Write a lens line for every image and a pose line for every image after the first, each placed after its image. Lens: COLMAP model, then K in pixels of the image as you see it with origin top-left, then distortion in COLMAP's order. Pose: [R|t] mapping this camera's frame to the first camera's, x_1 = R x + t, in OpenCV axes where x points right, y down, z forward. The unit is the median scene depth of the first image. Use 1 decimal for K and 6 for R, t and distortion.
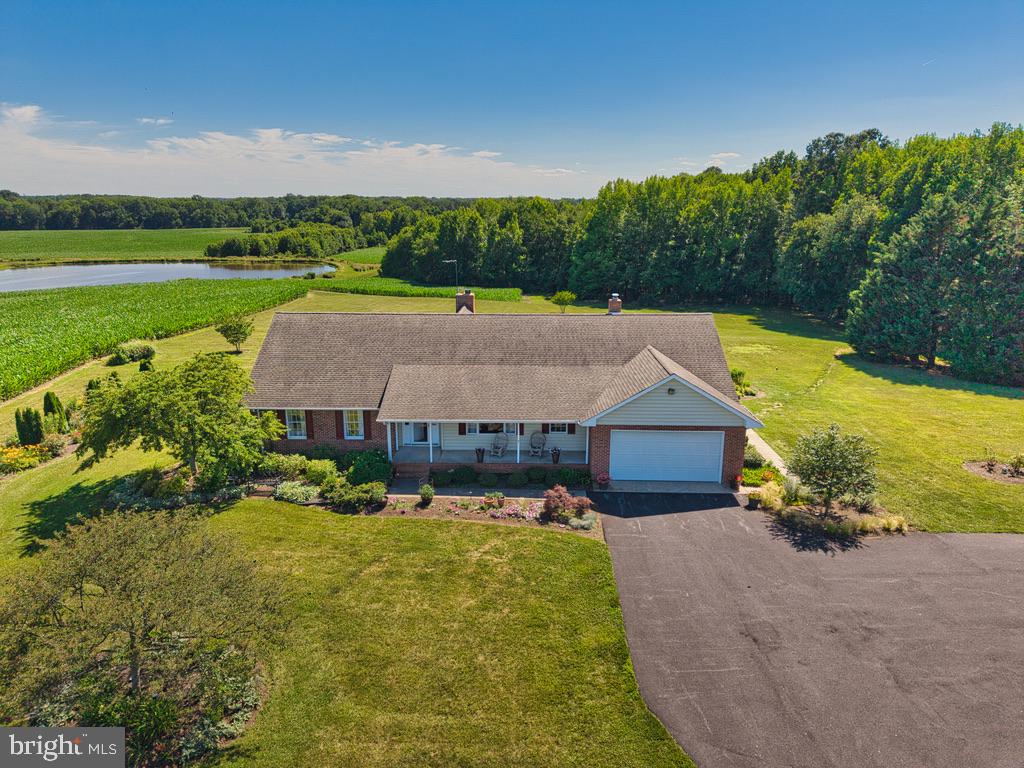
lens RADIAL K [[682.0, 0, 511.0], [0, 682.0, 380.8], [0, 0, 1]] dist [0.033660, -0.036352]
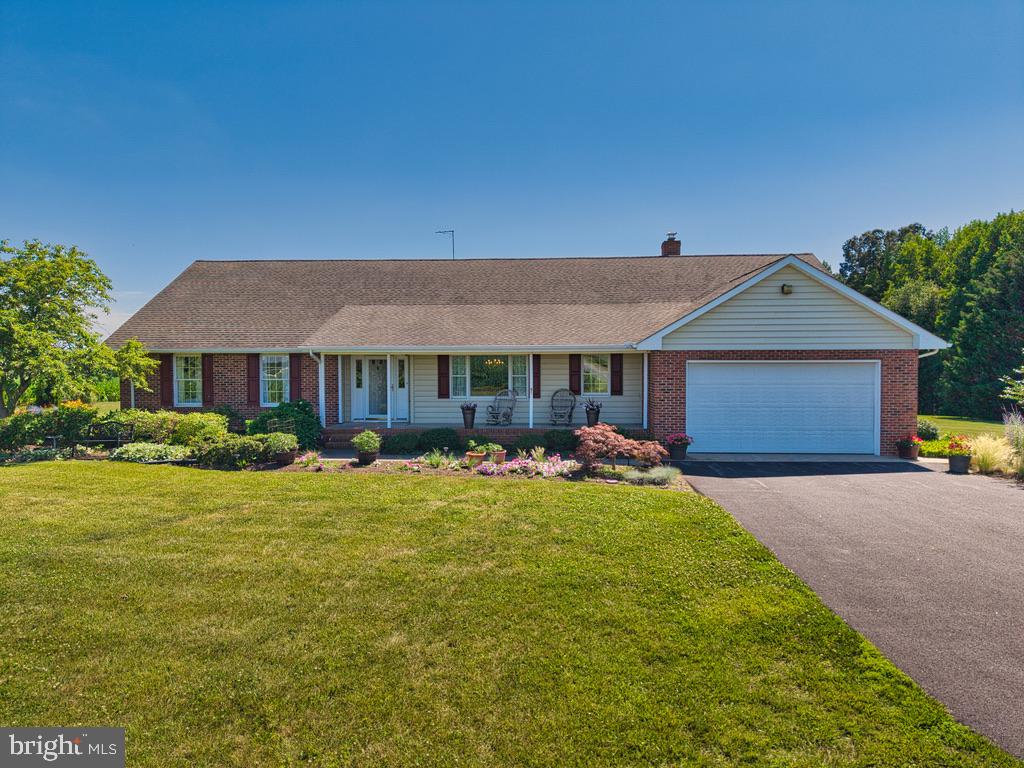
lens RADIAL K [[682.0, 0, 512.2], [0, 682.0, 384.1], [0, 0, 1]] dist [0.033660, -0.036352]
pose [[0.999502, -0.001716, -0.031515, 0.009330], [-0.005337, 0.974953, -0.222347, 0.157812], [0.031107, 0.222404, 0.974458, 0.290118]]
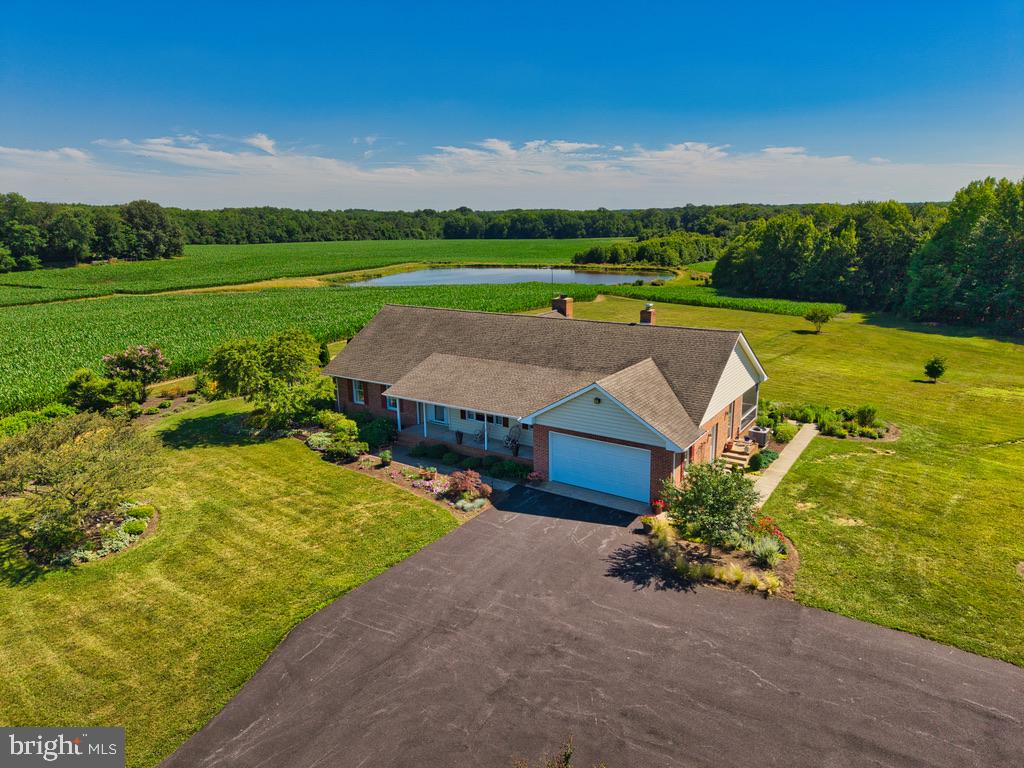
lens RADIAL K [[682.0, 0, 509.0], [0, 682.0, 386.5], [0, 0, 1]] dist [0.033660, -0.036352]
pose [[0.841508, 0.117536, -0.527304, 0.439988], [-0.120338, 0.992305, 0.029140, -0.012383], [0.526671, 0.038933, 0.849177, 0.063737]]
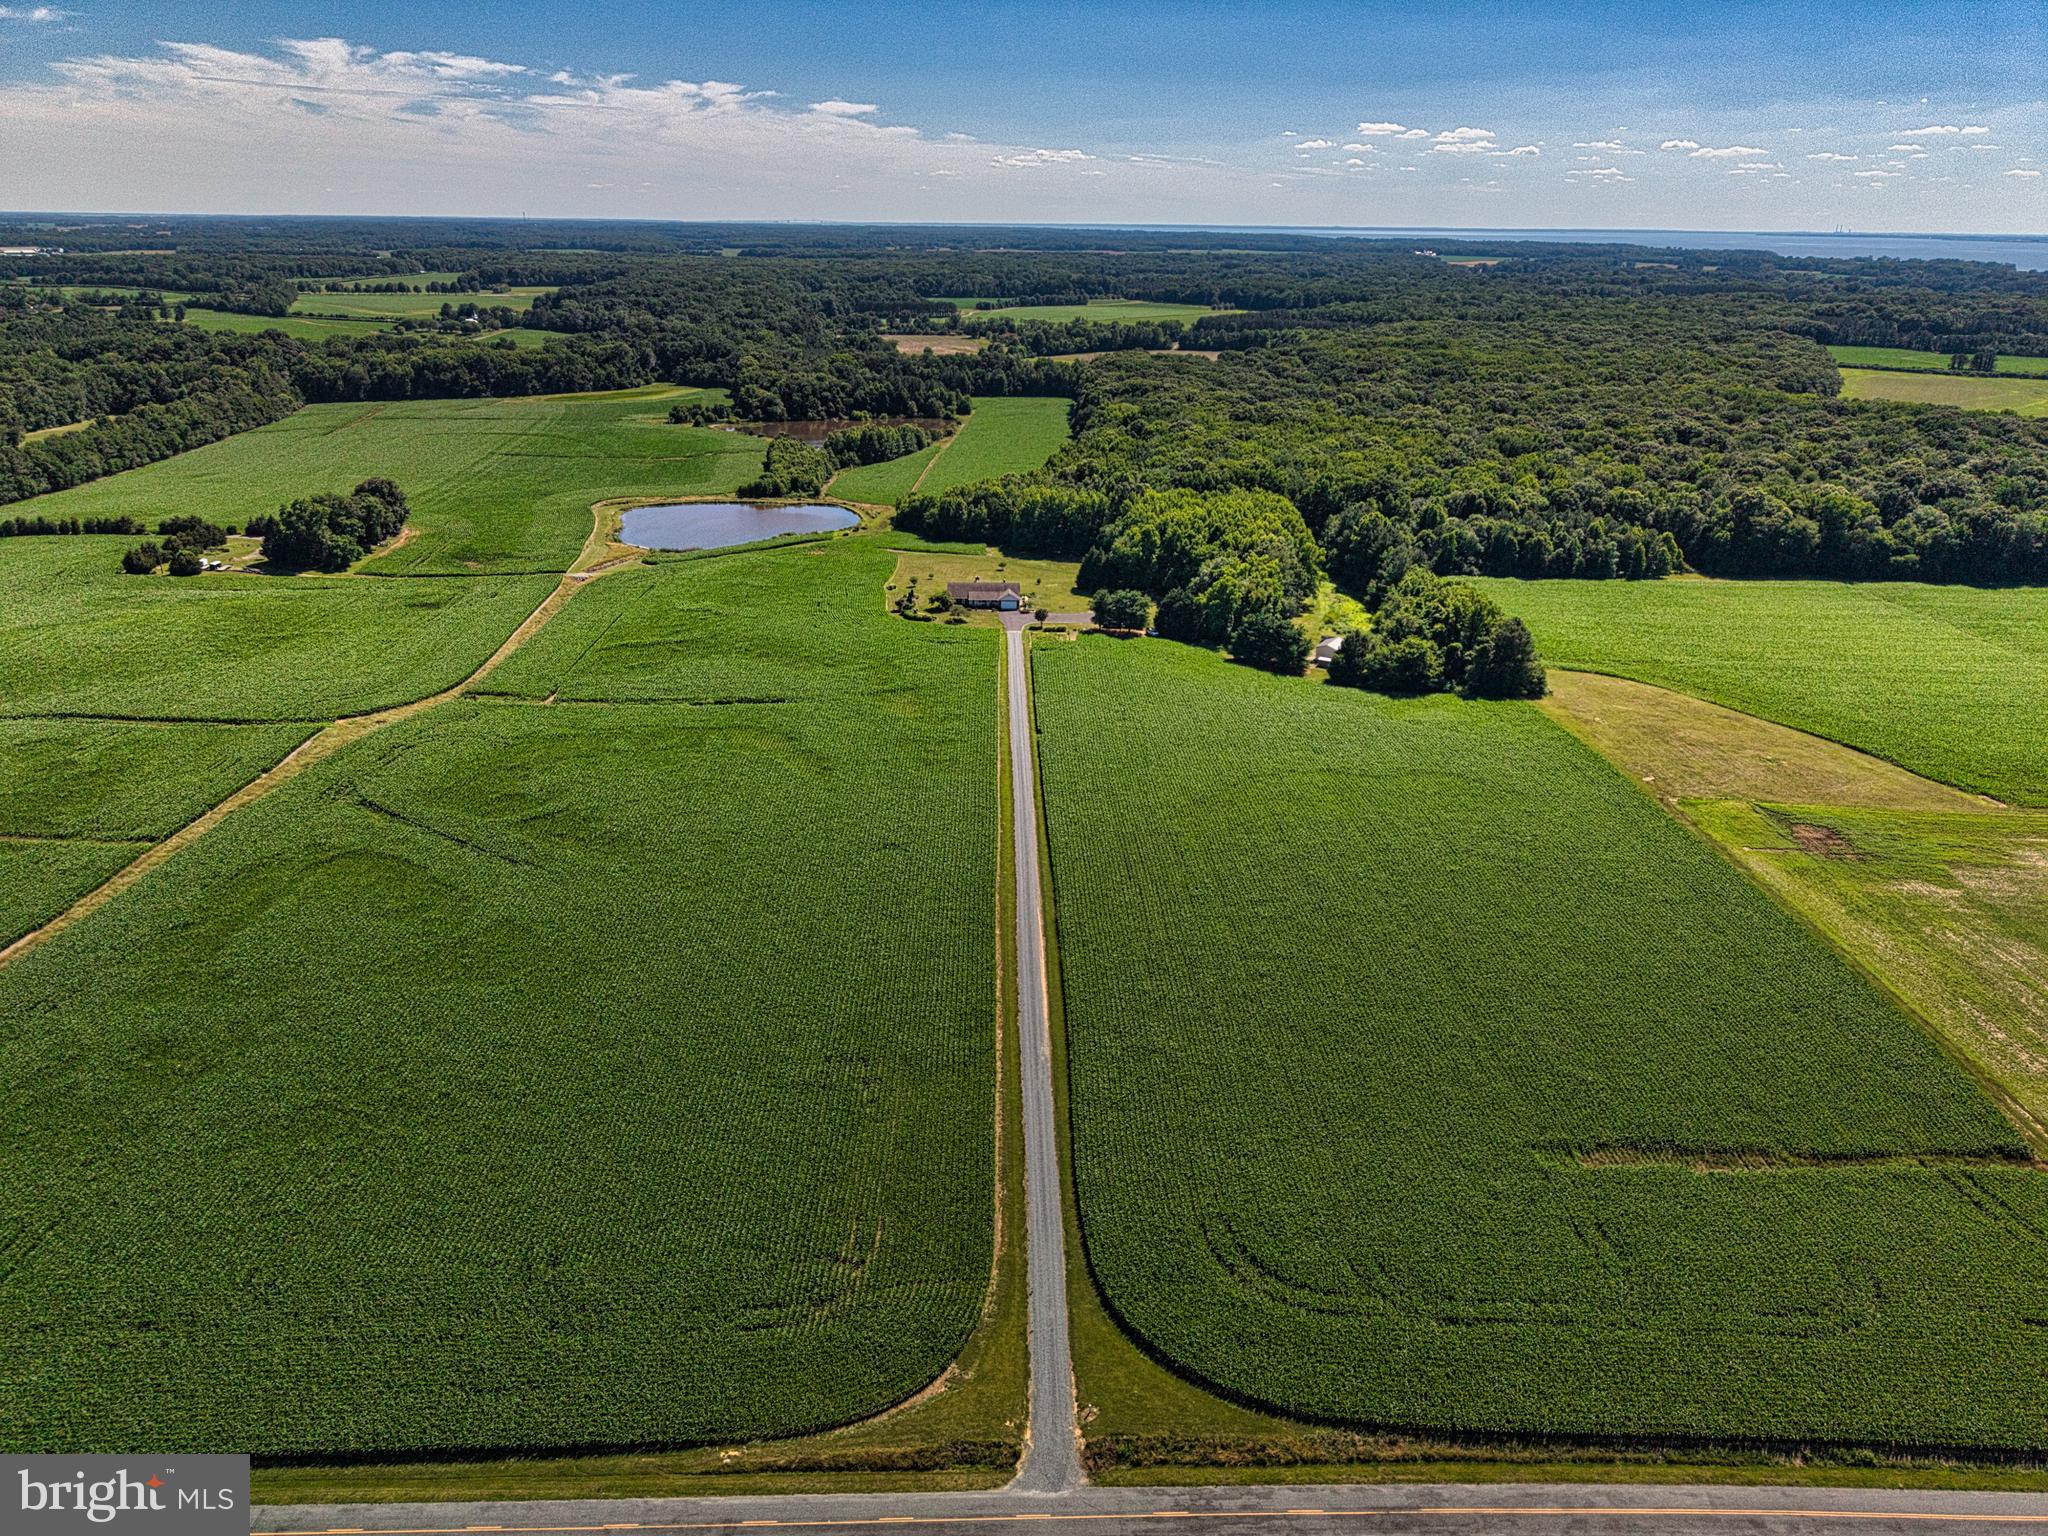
lens RADIAL K [[1364.0, 0, 1035.5], [0, 1364.0, 756.9], [0, 0, 1]] dist [0.033660, -0.036352]
pose [[0.998436, -0.007788, 0.055371, -0.204990], [0.001147, 0.992898, 0.118962, -0.004195], [-0.055904, -0.118713, 0.991354, -9.235488]]
